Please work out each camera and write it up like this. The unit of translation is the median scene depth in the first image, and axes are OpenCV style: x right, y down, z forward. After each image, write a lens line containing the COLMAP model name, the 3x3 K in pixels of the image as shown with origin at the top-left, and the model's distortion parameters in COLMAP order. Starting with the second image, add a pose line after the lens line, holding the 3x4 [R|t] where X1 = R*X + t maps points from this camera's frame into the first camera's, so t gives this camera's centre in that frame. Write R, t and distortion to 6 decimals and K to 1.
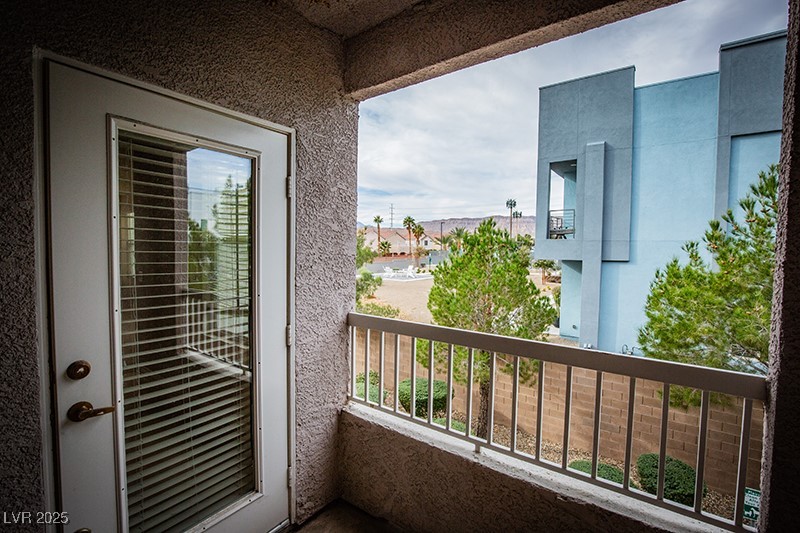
lens RADIAL K [[368.7, 0, 398.8], [0, 368.7, 265.3], [0, 0, 1]] dist [-0.021983, 0.002306]
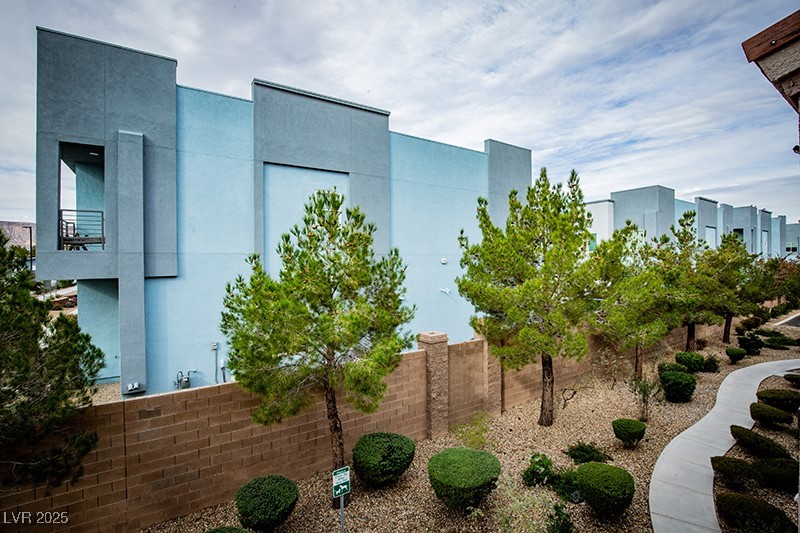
lens RADIAL K [[368.7, 0, 399.9], [0, 368.7, 265.0], [0, 0, 1]] dist [-0.021983, 0.002306]
pose [[0.352150, -0.018137, 0.935768, -0.010938], [0.057327, 0.998353, -0.002224, -0.005658], [-0.934186, 0.054428, 0.352609, 0.181478]]
